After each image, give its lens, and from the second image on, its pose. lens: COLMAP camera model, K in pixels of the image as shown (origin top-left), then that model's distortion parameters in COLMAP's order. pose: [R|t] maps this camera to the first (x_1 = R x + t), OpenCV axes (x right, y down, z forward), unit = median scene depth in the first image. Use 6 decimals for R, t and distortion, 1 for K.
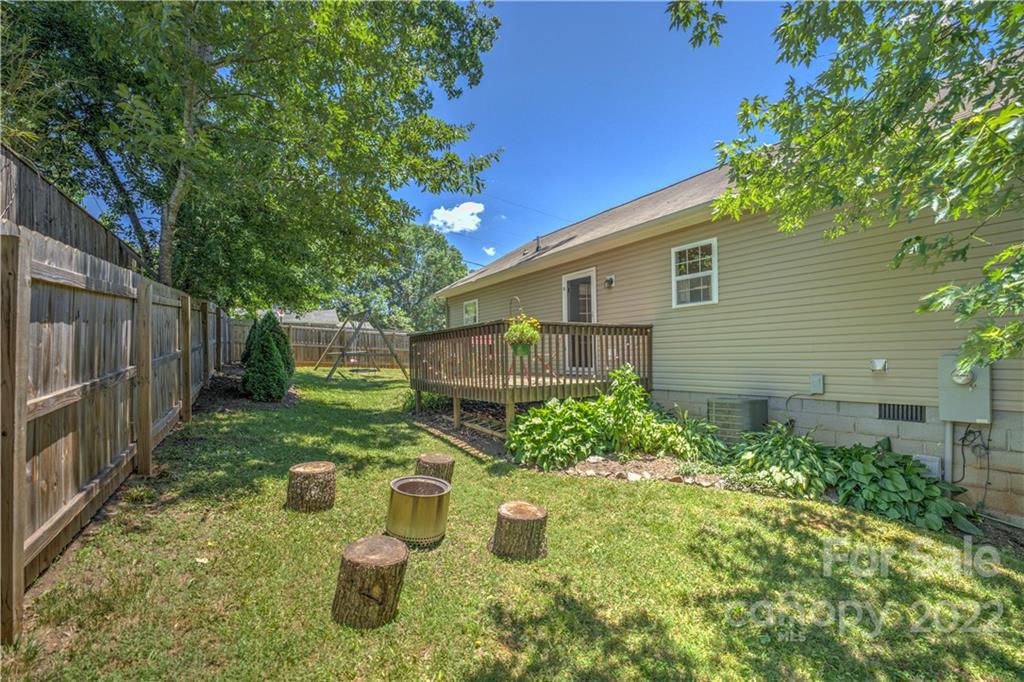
lens RADIAL K [[413.9, 0, 511.8], [0, 413.9, 337.4], [0, 0, 1]] dist [-0.014040, -0.000092]
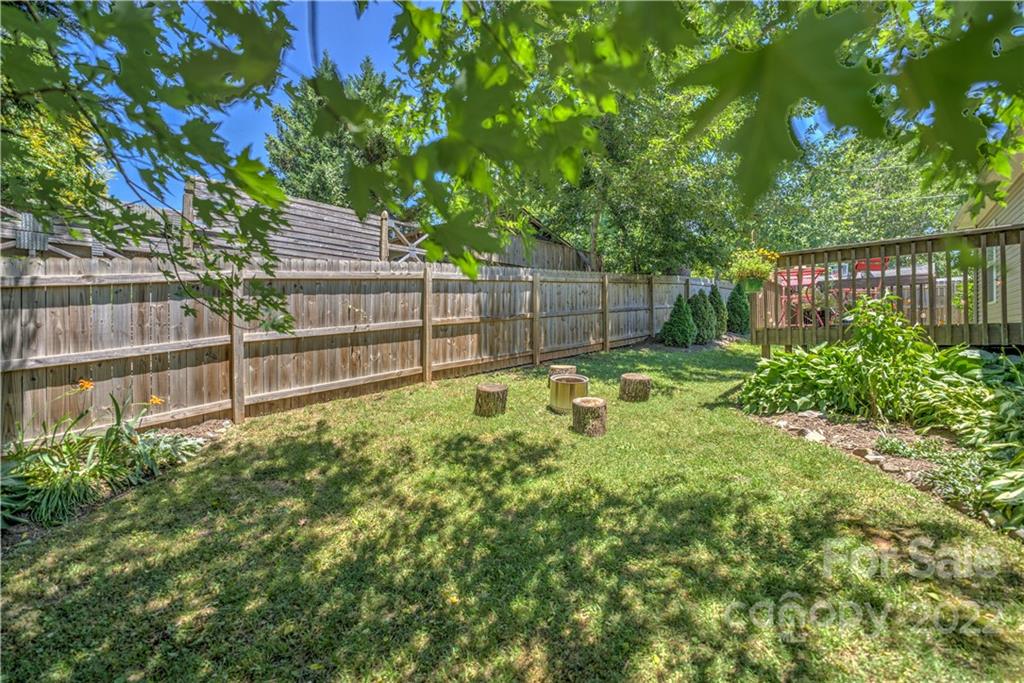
lens RADIAL K [[413.9, 0, 511.8], [0, 413.9, 337.9], [0, 0, 1]] dist [-0.014040, -0.000092]
pose [[0.233865, 0.005258, -0.972255, 1.602891], [0.050387, 0.998576, 0.017520, 0.223001], [0.970963, -0.053087, 0.233267, 0.578567]]
